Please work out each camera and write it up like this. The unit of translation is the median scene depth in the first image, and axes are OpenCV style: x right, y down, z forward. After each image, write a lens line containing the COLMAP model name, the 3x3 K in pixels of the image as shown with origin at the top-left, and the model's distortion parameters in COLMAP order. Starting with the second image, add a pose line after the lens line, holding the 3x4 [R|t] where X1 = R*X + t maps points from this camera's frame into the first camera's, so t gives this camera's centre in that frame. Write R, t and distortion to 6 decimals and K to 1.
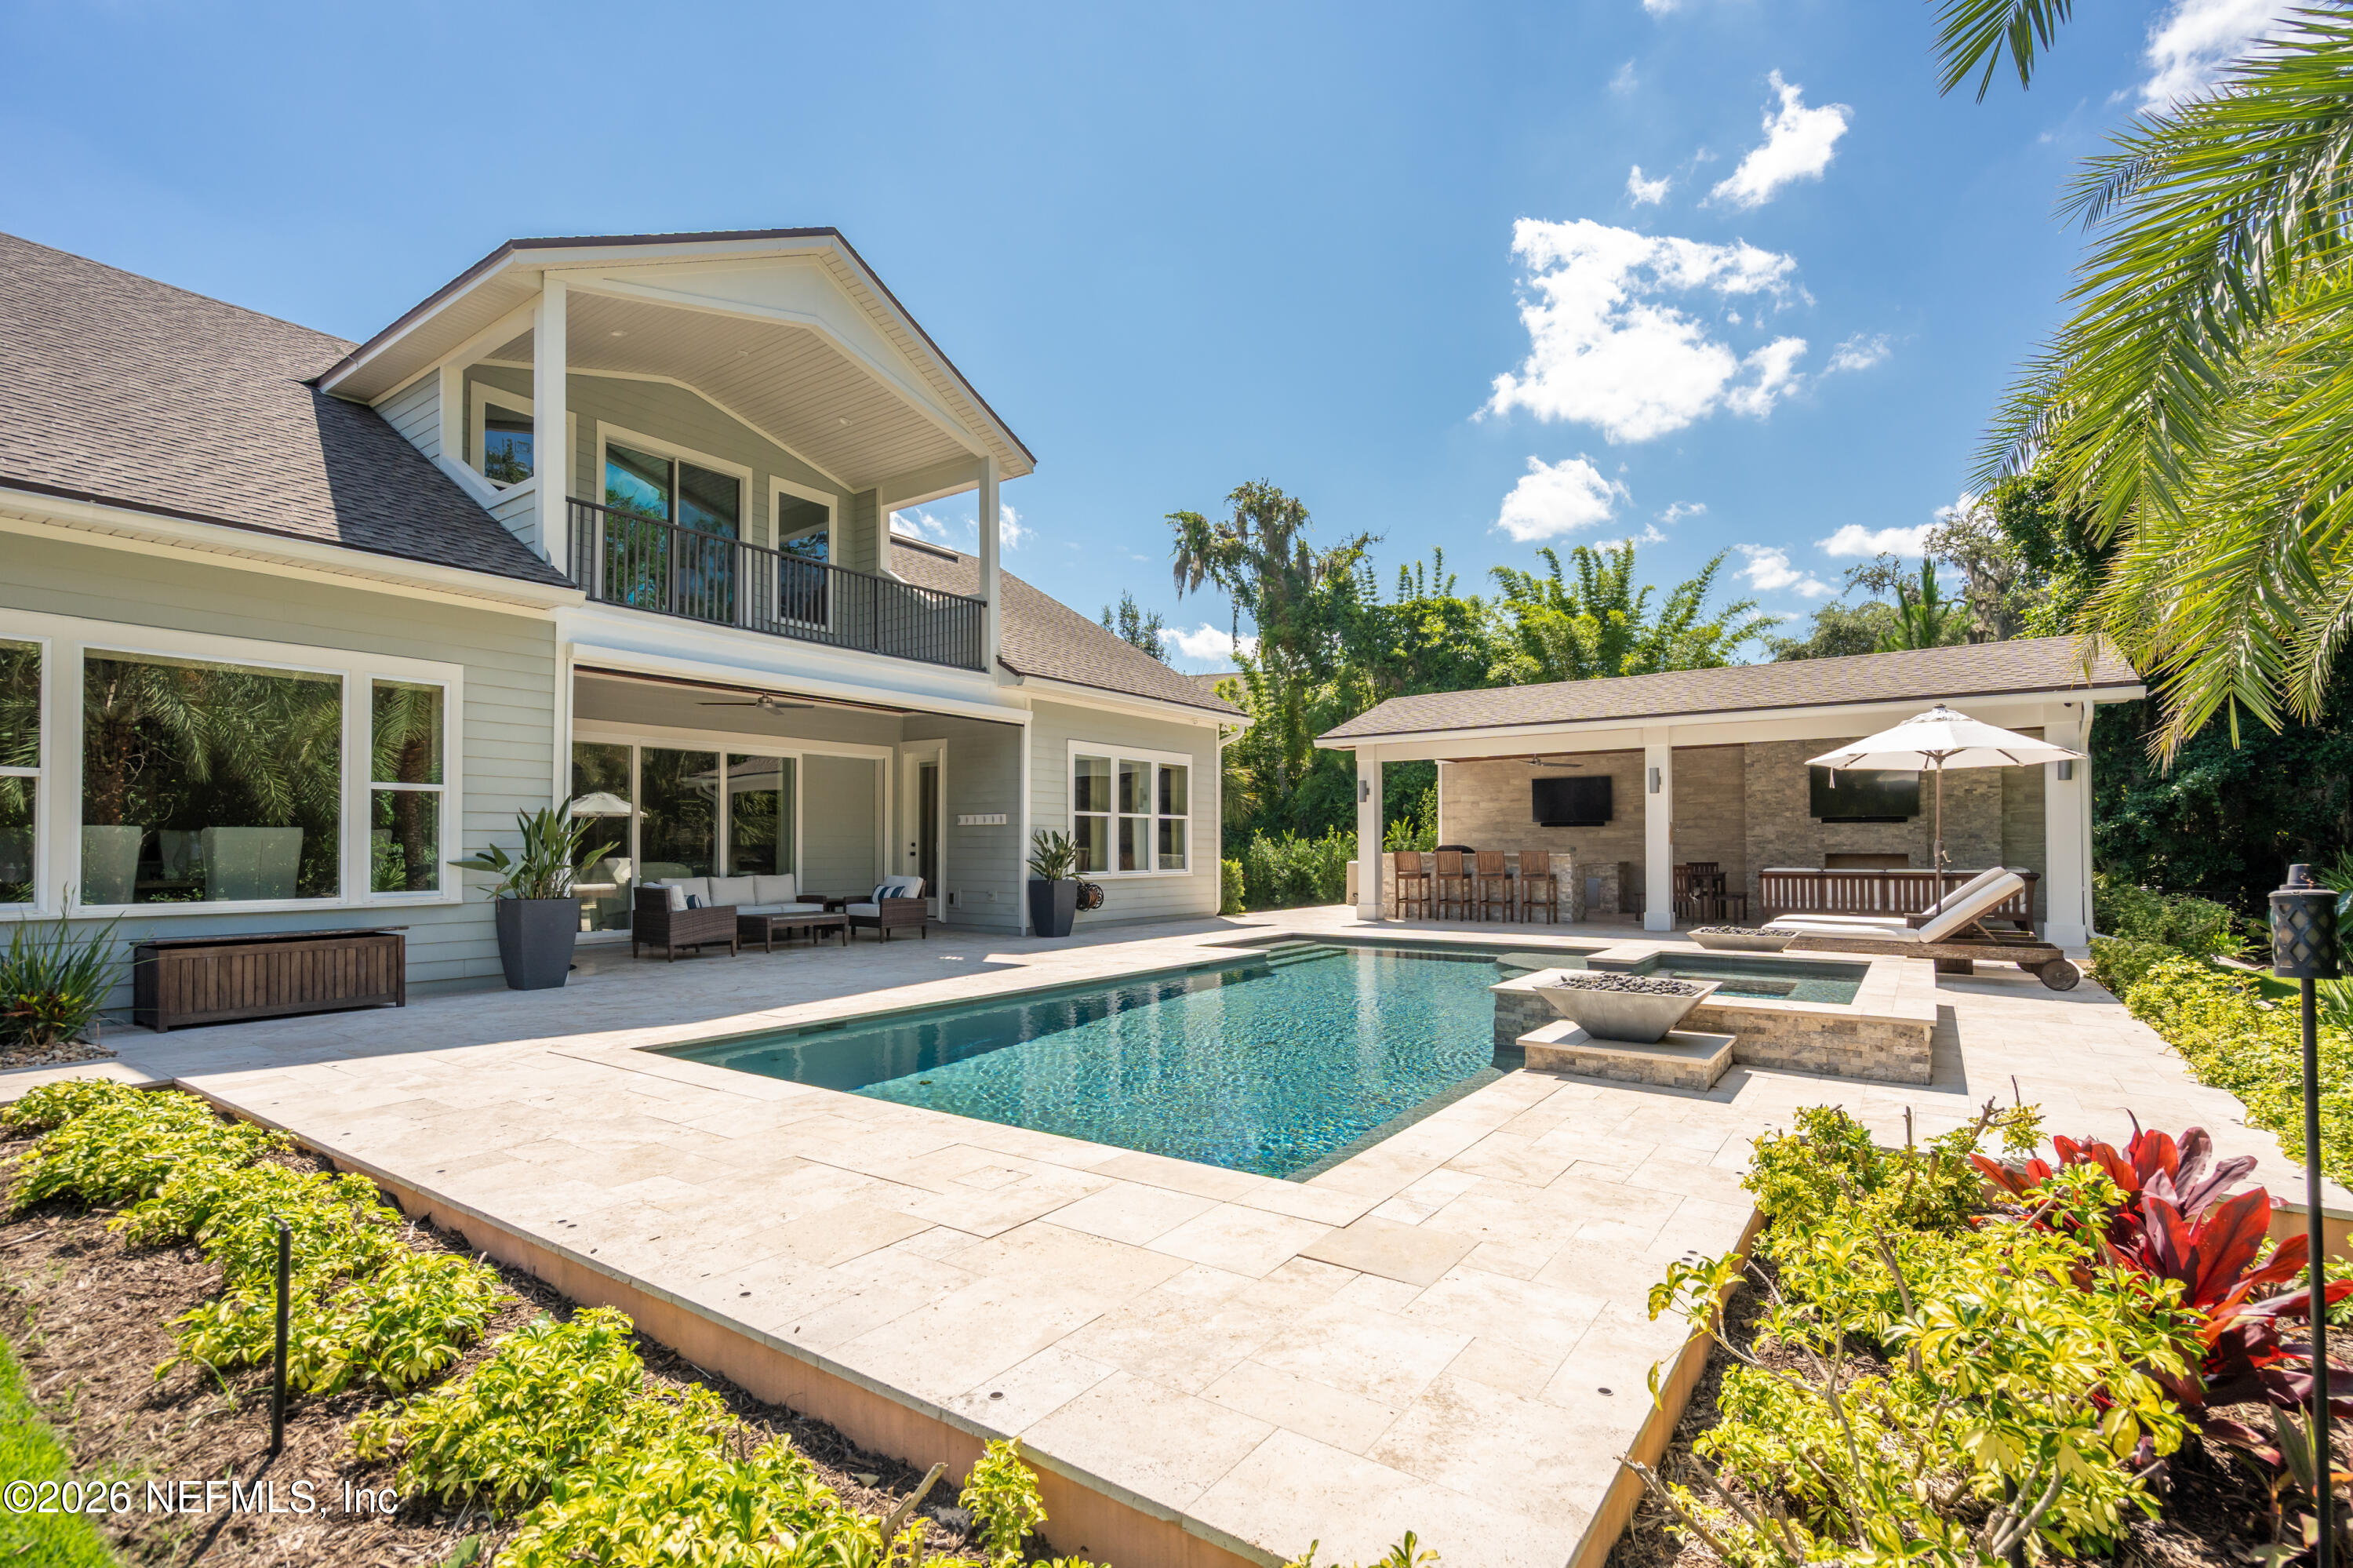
lens RADIAL K [[1065.3, 0, 1221.5], [0, 1065.3, 821.2], [0, 0, 1]] dist [-0.014987, 0.003849]
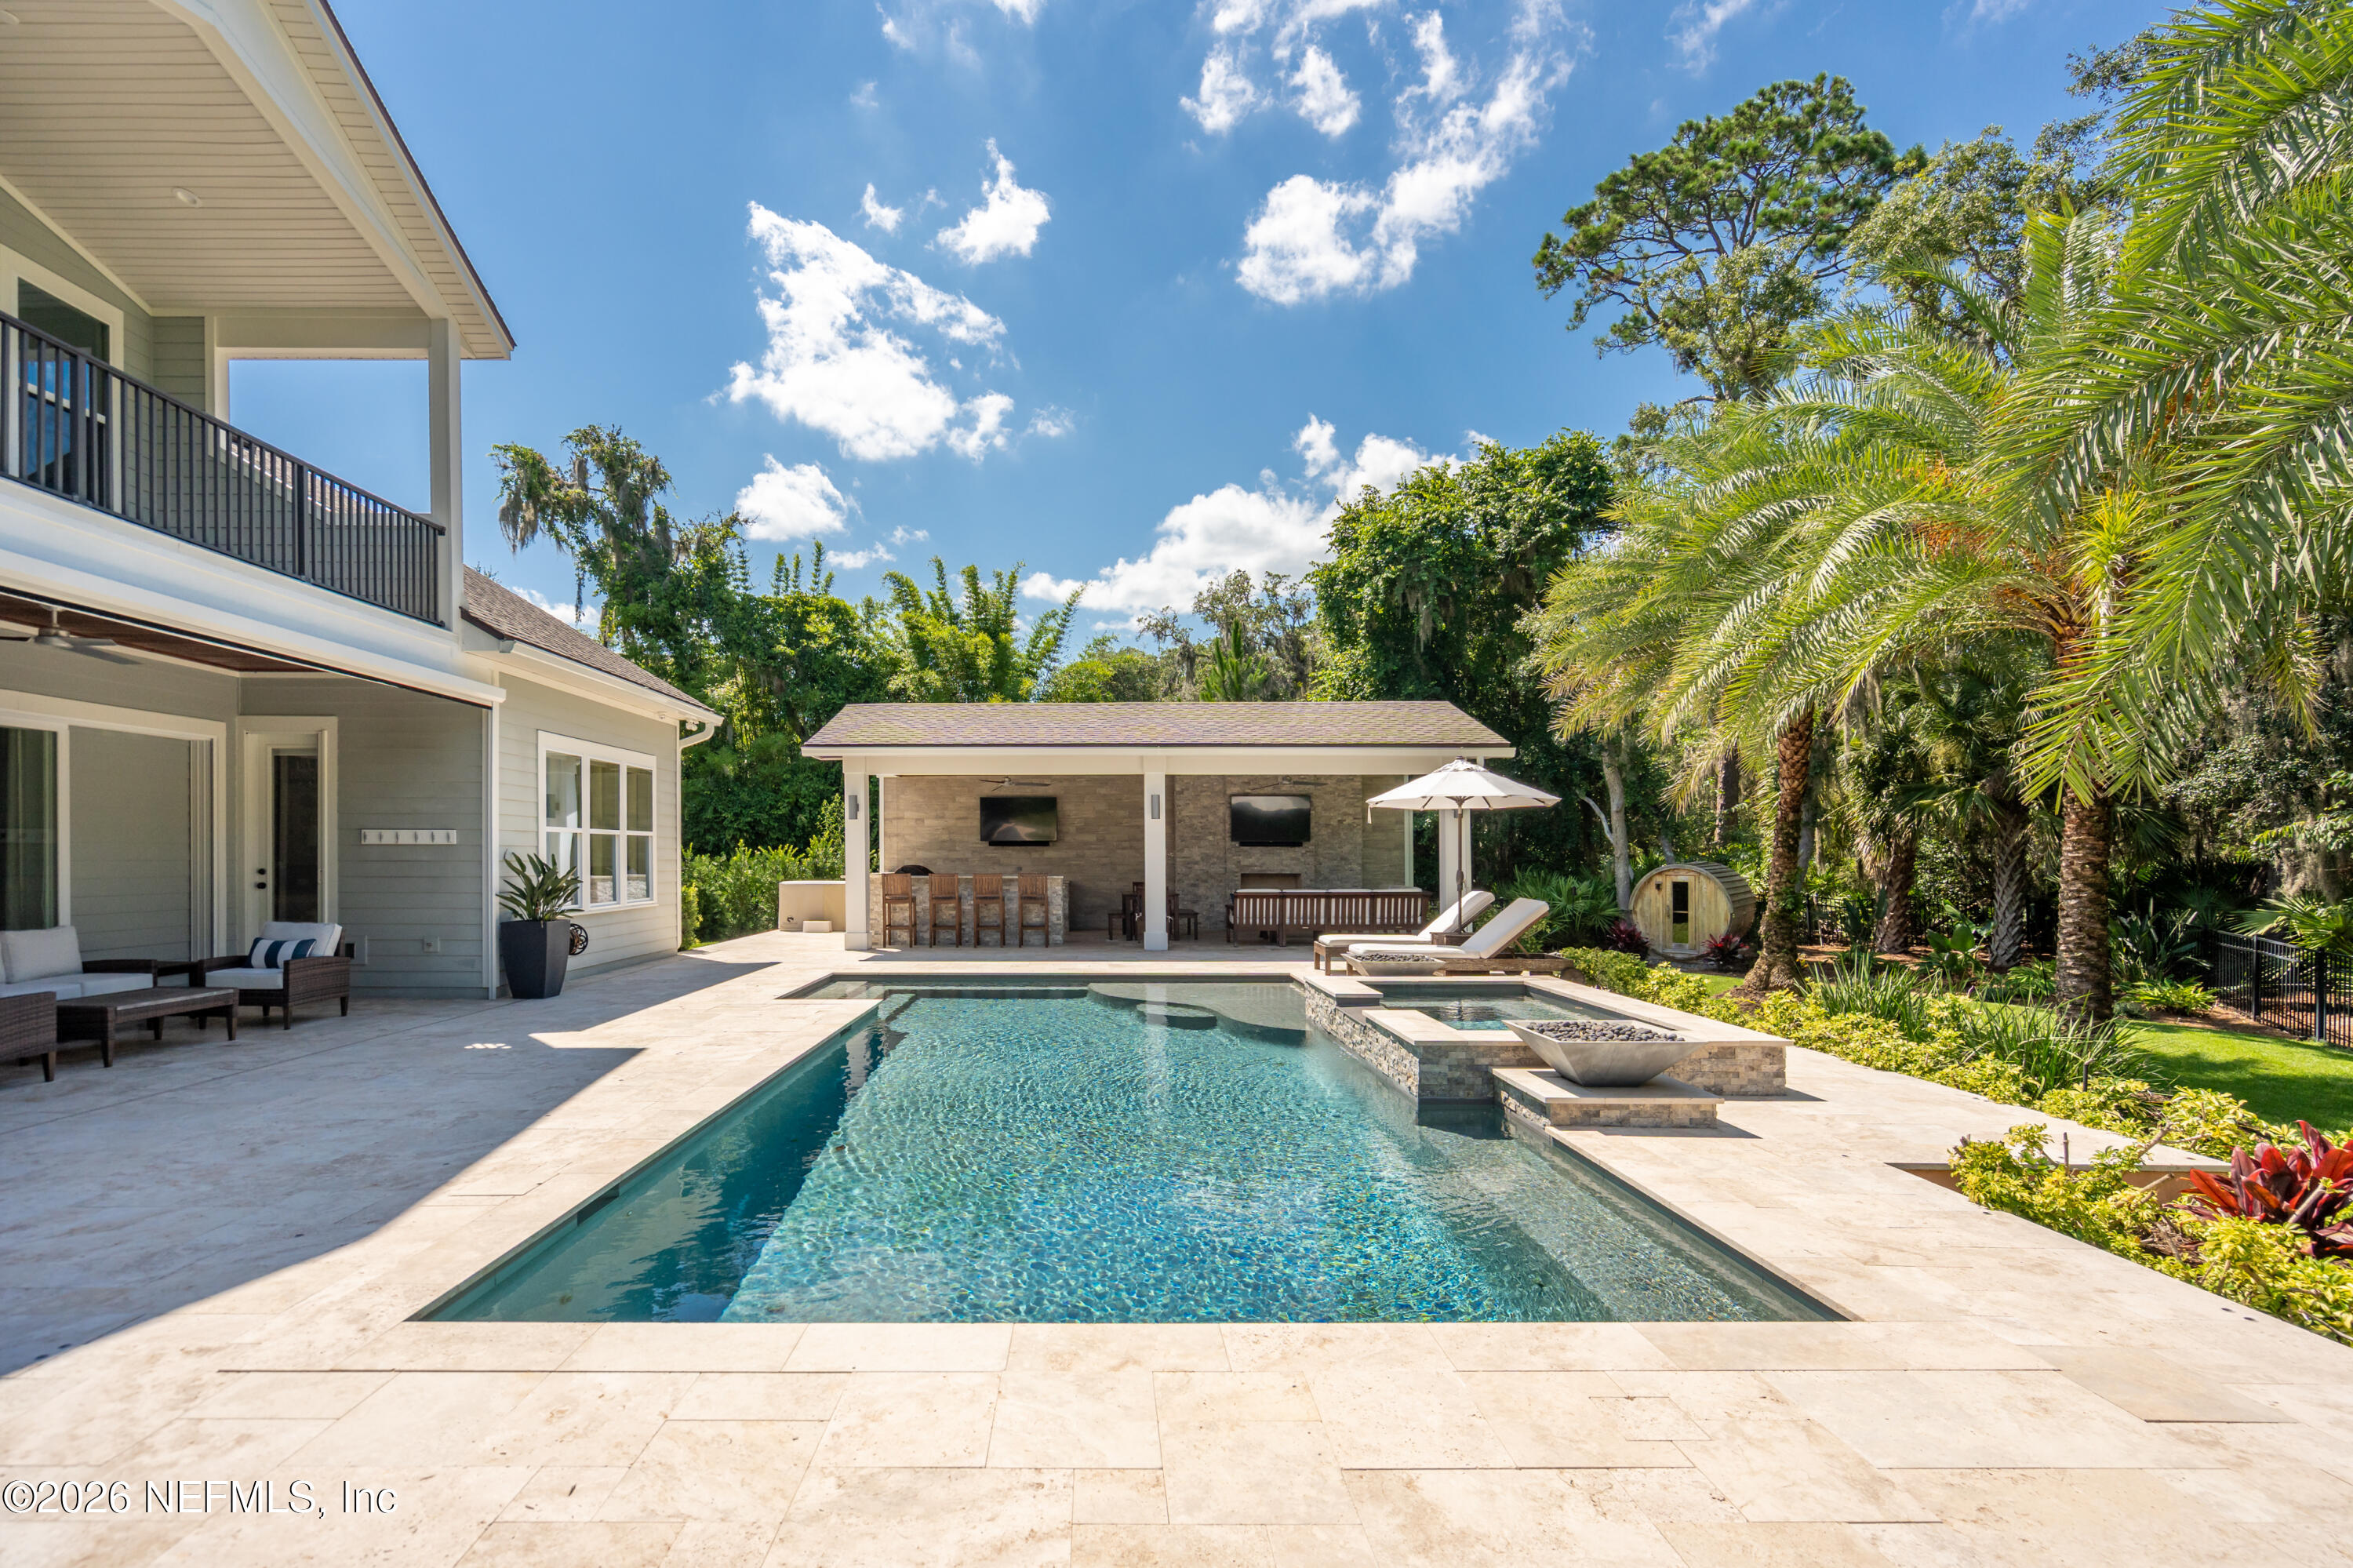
lens RADIAL K [[1065.3, 0, 1090.2], [0, 1065.3, 873.5], [0, 0, 1]] dist [-0.014987, 0.003849]
pose [[0.832073, -0.006991, 0.554623, -0.119037], [-0.017506, 0.999091, 0.038857, -0.006359], [-0.554391, -0.042041, 0.831194, 0.082155]]
